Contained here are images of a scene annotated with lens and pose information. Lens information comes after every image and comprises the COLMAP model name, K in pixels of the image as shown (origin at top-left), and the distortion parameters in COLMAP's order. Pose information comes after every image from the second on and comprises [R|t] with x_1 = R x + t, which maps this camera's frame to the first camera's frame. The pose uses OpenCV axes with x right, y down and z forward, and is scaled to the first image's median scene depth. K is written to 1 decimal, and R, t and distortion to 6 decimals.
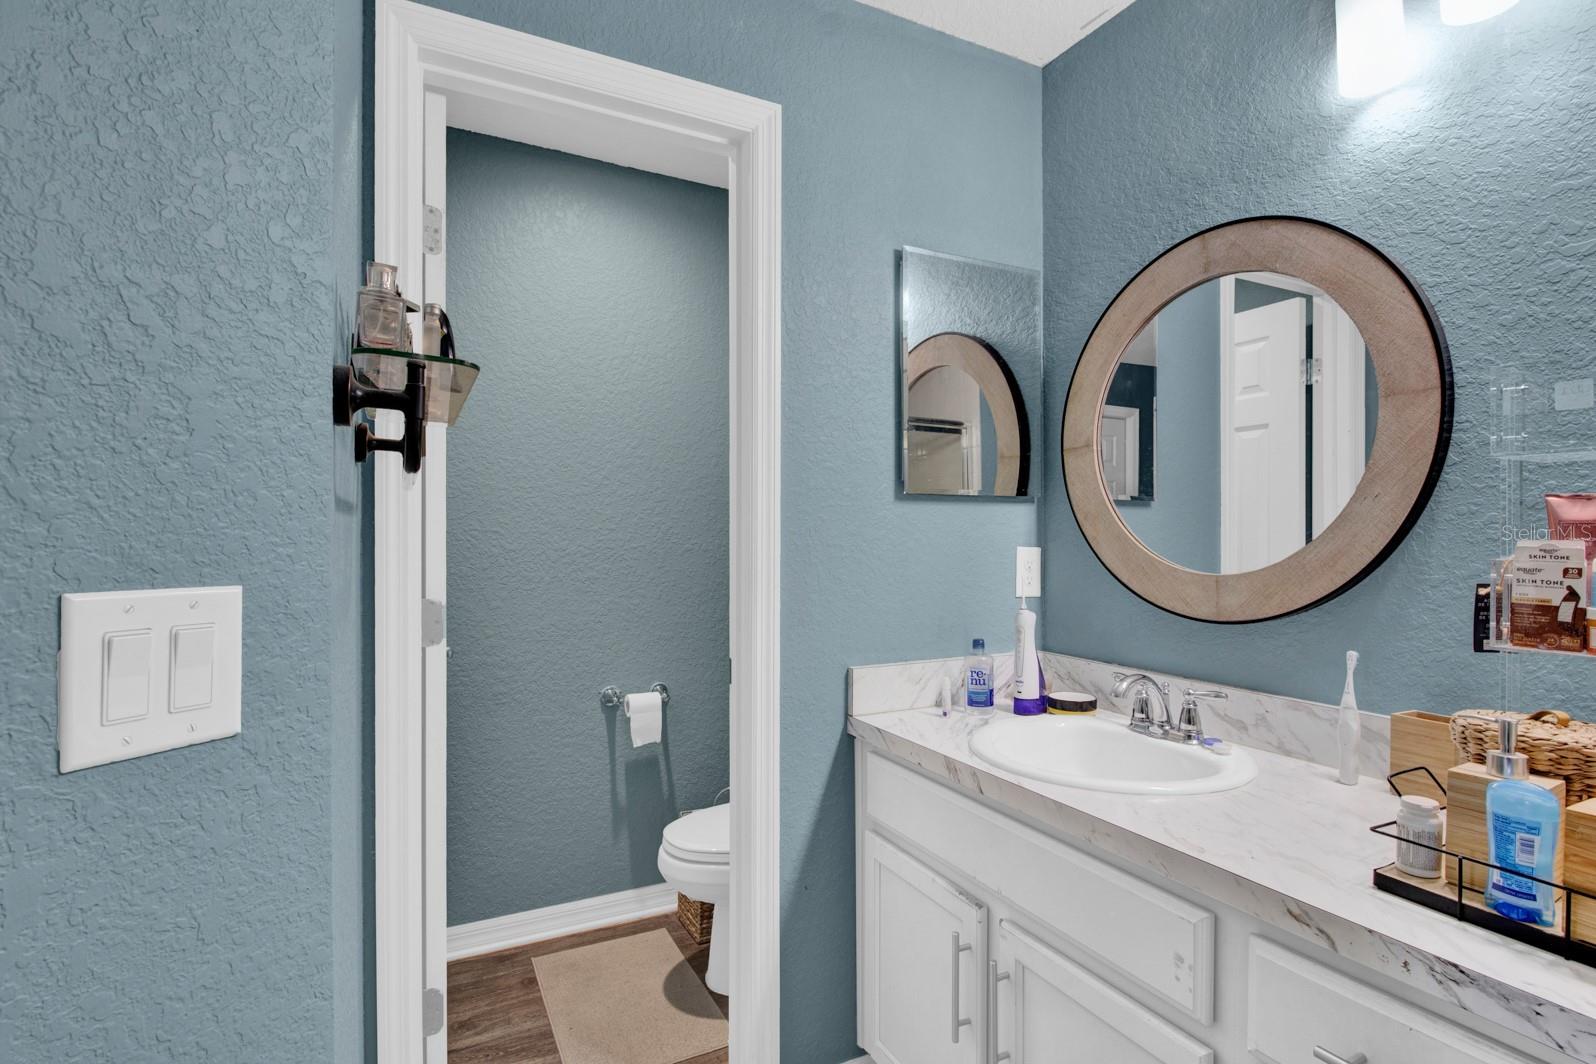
lens RADIAL K [[767.4, 0, 798.0], [0, 767.4, 532.0], [0, 0, 1]] dist [0.009736, -0.017779]
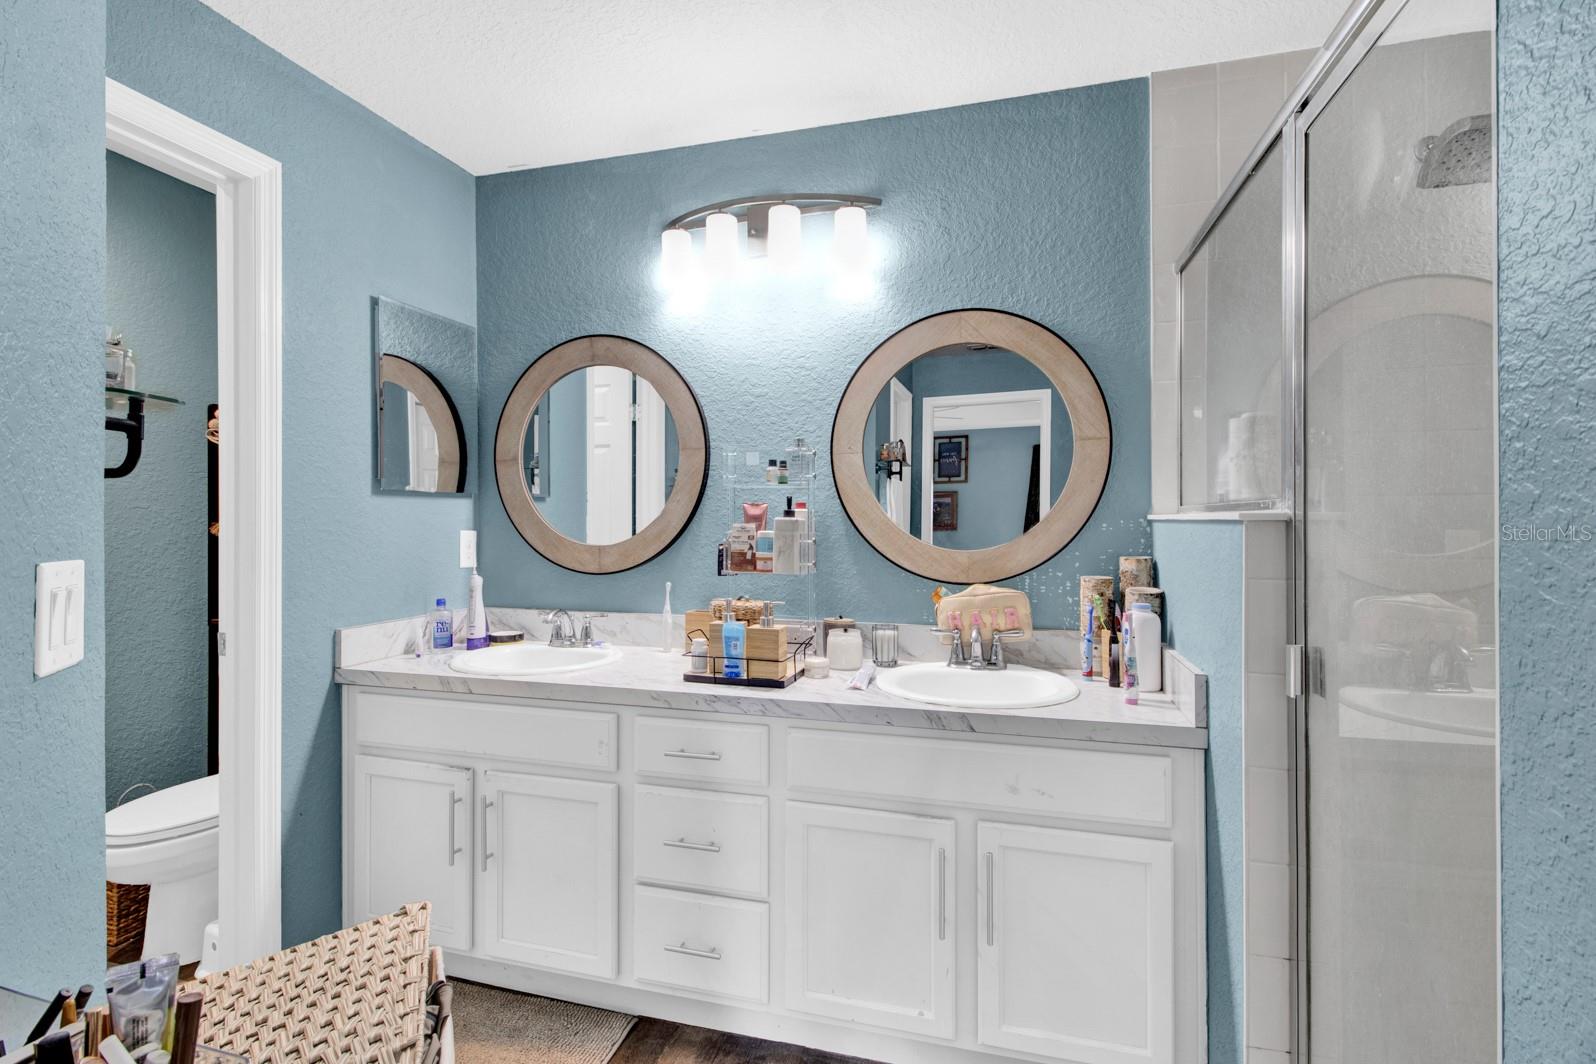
lens RADIAL K [[763.0, 0, 787.9], [0, 763.0, 519.0], [0, 0, 1]] dist [-0.000520, -0.012600]
pose [[0.684804, -0.001024, 0.728726, -0.388147], [-0.000622, 0.999998, 0.001990, -0.004757], [-0.728727, -0.001816, 0.684802, -0.437427]]
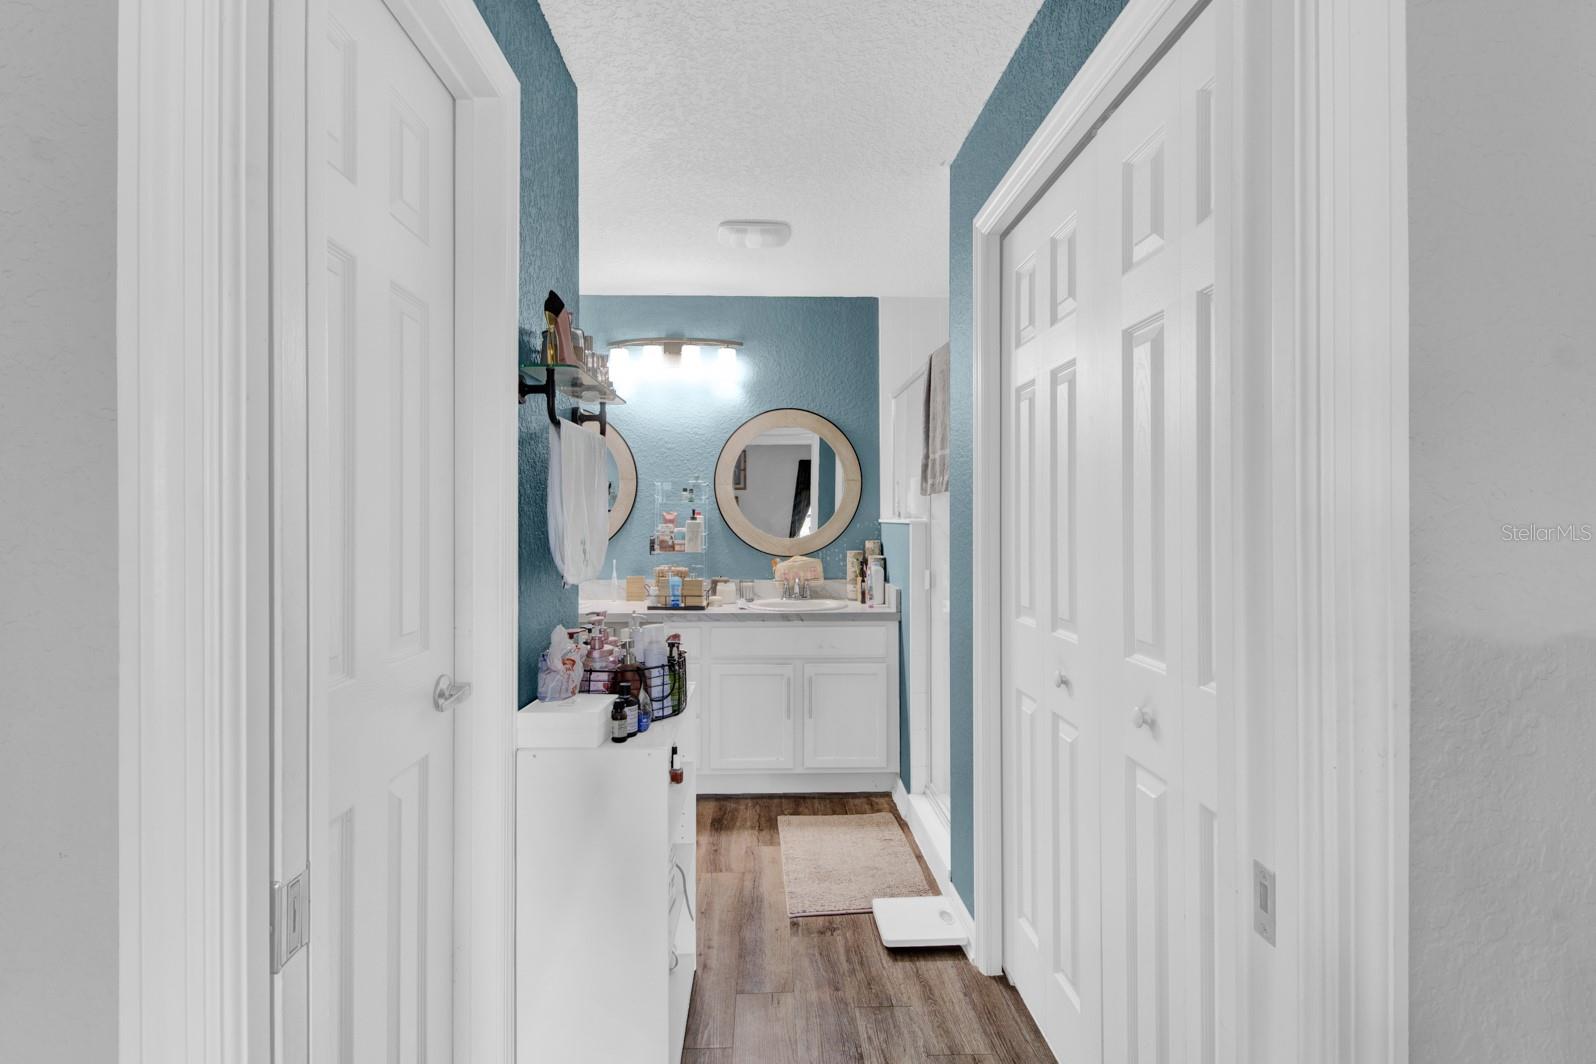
lens RADIAL K [[763.0, 0, 787.9], [0, 763.0, 519.0], [0, 0, 1]] dist [-0.000520, -0.012600]
pose [[0.430280, 0.000252, 0.902696, -1.562609], [-0.001908, 0.999998, 0.000630, -0.013056], [-0.902694, -0.001993, 0.430279, -0.855867]]
